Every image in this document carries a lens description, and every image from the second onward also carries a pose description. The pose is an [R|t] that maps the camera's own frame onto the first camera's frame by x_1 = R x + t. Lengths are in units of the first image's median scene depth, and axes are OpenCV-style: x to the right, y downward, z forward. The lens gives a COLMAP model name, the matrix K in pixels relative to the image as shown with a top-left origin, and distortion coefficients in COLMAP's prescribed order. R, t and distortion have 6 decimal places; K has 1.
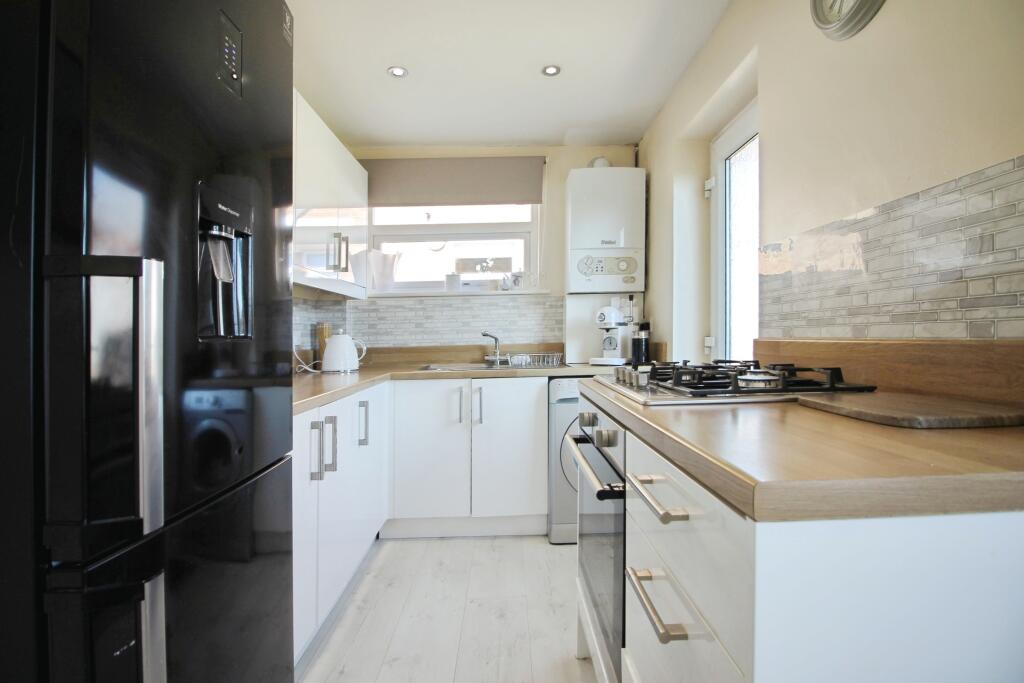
lens RADIAL K [[494.7, 0, 519.3], [0, 494.7, 337.2], [0, 0, 1]] dist [-0.002650, -0.000149]
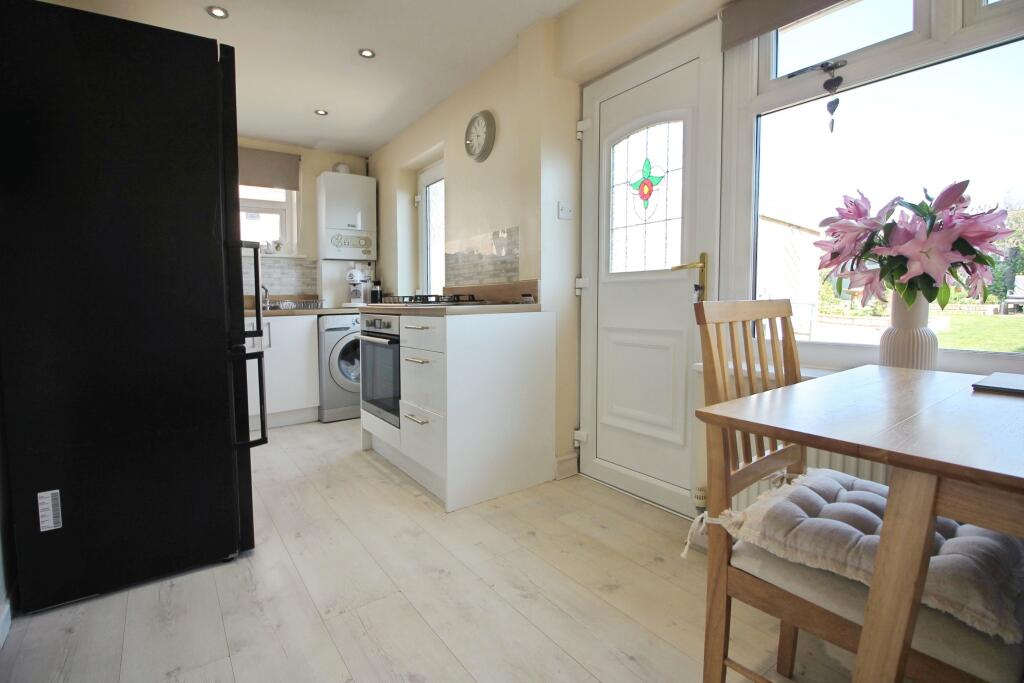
lens RADIAL K [[494.7, 0, 519.3], [0, 494.7, 337.2], [0, 0, 1]] dist [-0.002650, -0.000149]
pose [[0.826164, -0.039444, 0.562048, -0.257617], [0.002829, 0.997824, 0.065867, 0.046439], [-0.563423, -0.052827, 0.824478, -0.533472]]
